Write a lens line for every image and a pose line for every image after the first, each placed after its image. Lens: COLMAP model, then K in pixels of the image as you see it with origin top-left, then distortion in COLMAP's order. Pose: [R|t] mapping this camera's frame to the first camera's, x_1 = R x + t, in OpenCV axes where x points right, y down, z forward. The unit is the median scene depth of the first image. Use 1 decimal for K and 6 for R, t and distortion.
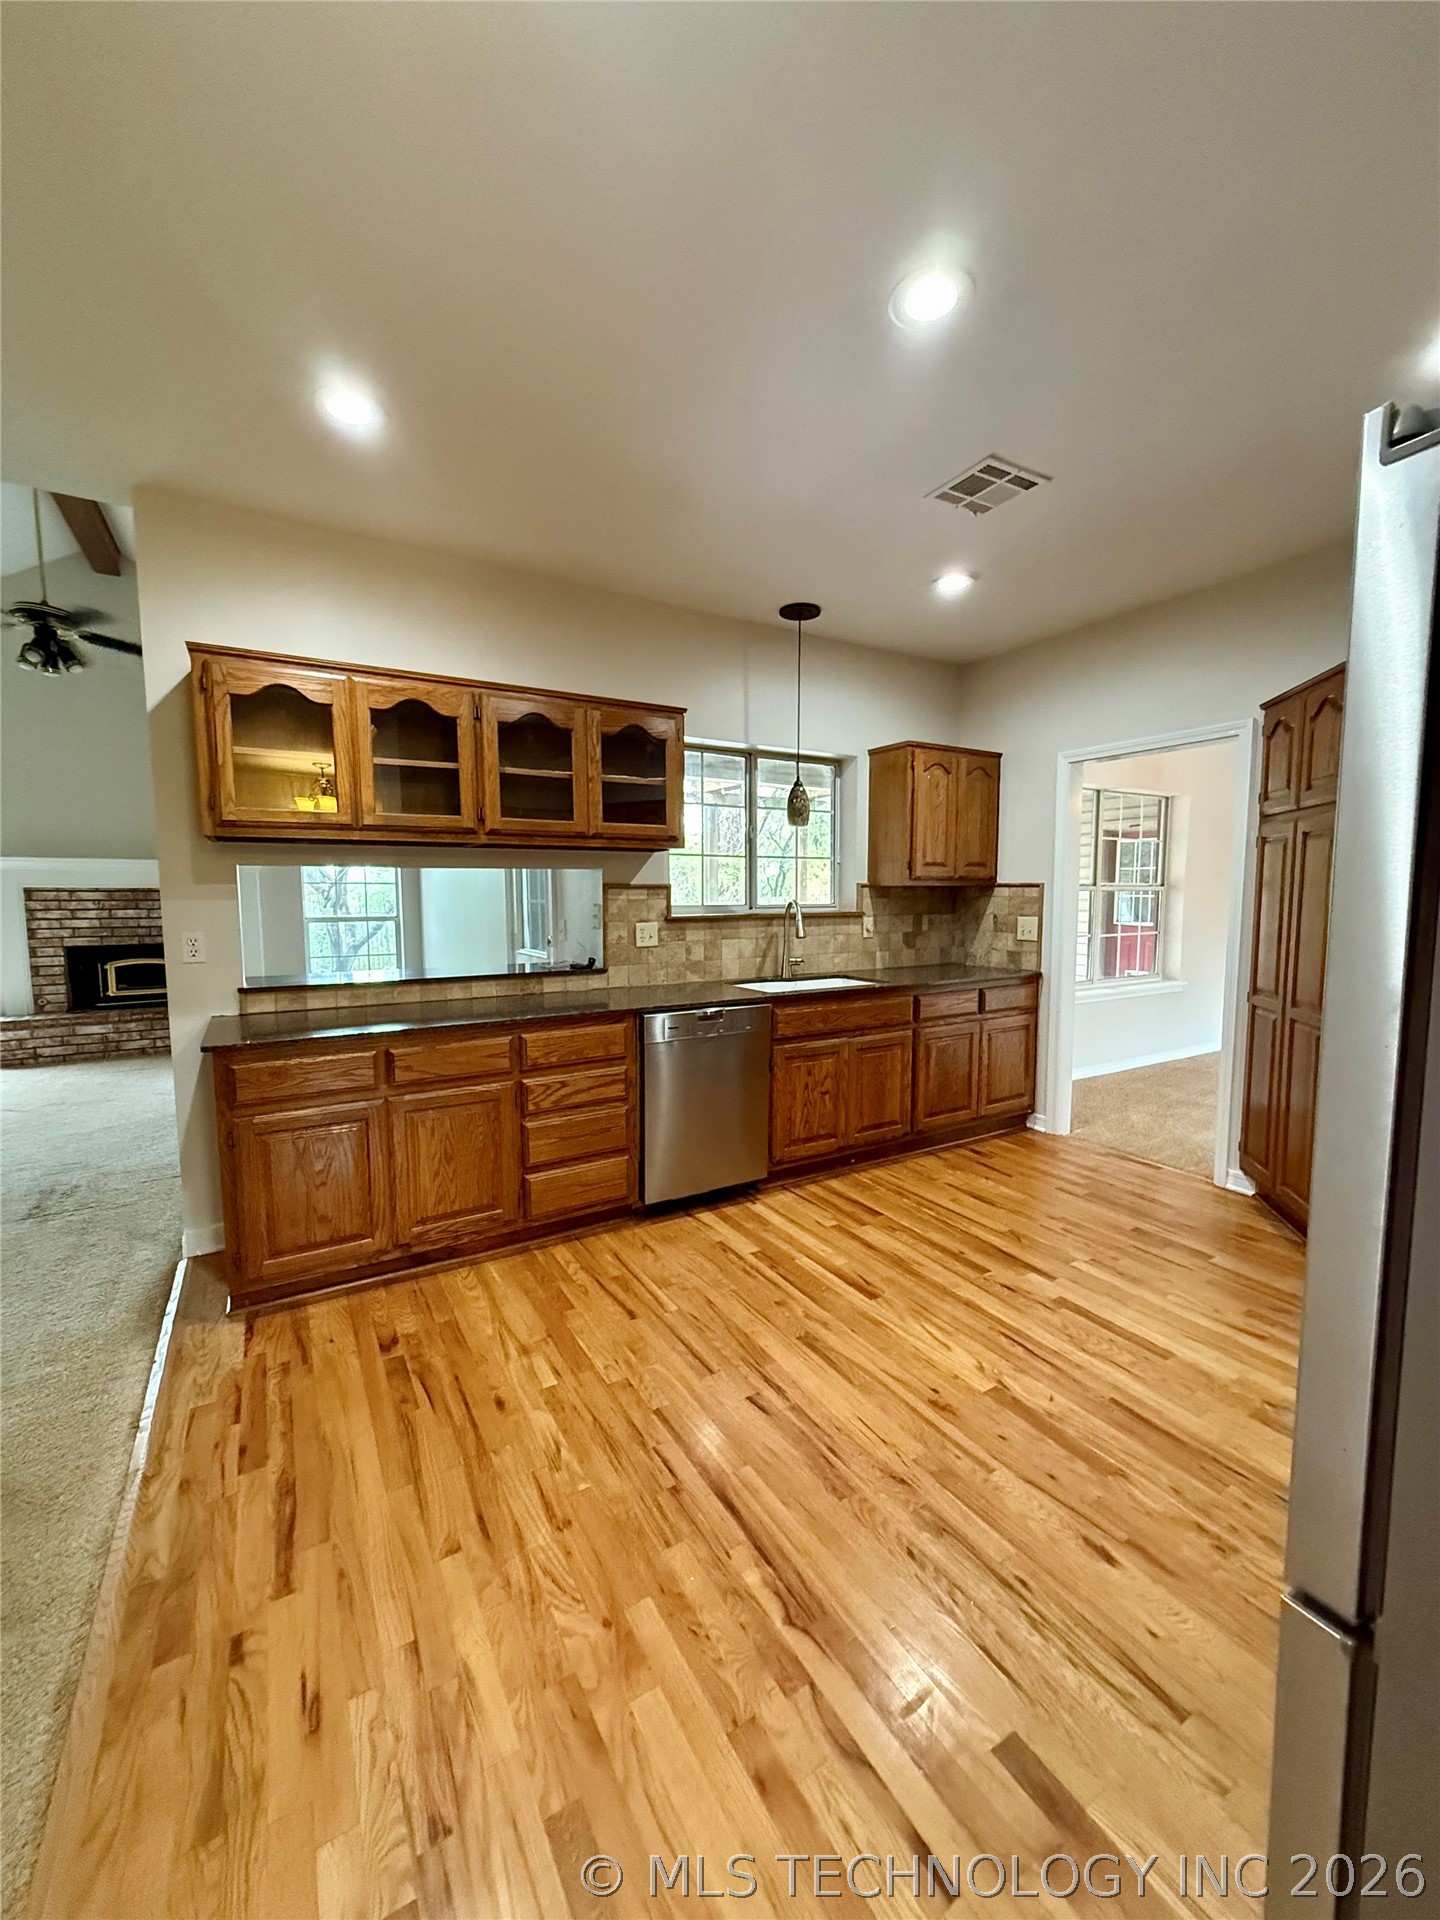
lens RADIAL K [[763.3, 0, 716.1], [0, 763.3, 963.2], [0, 0, 1]] dist [0.000902, 0.000024]
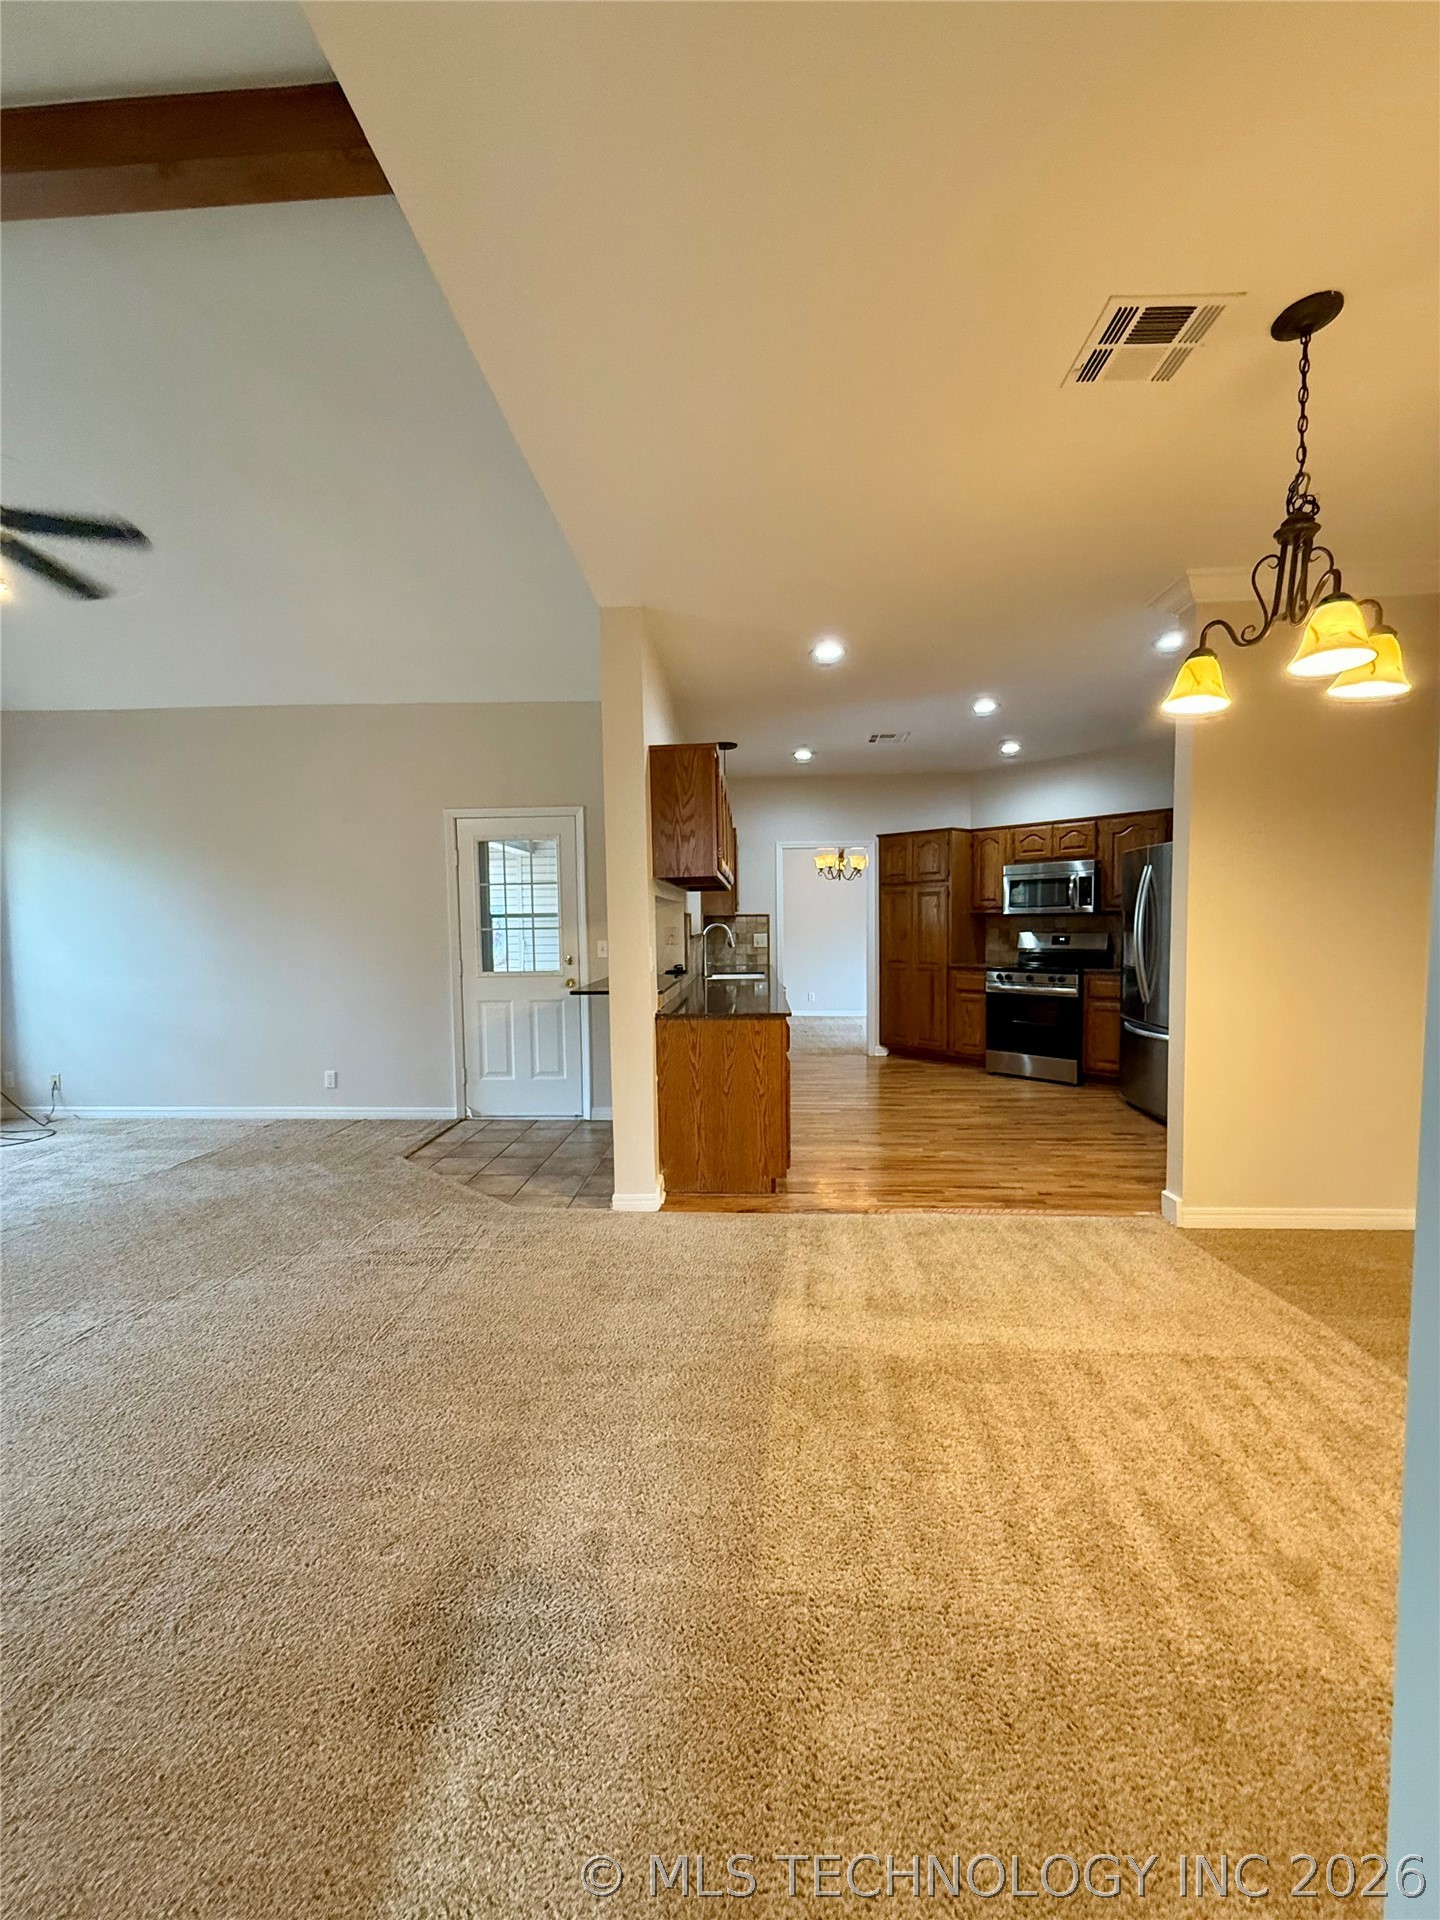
lens RADIAL K [[763.3, 0, 718.7], [0, 763.3, 964.2], [0, 0, 1]] dist [0.000902, 0.000024]
pose [[0.550257, -0.051142, 0.833428, -1.714106], [0.088017, 0.996114, 0.003014, -0.008869], [-0.830343, 0.071697, 0.552621, 0.203875]]
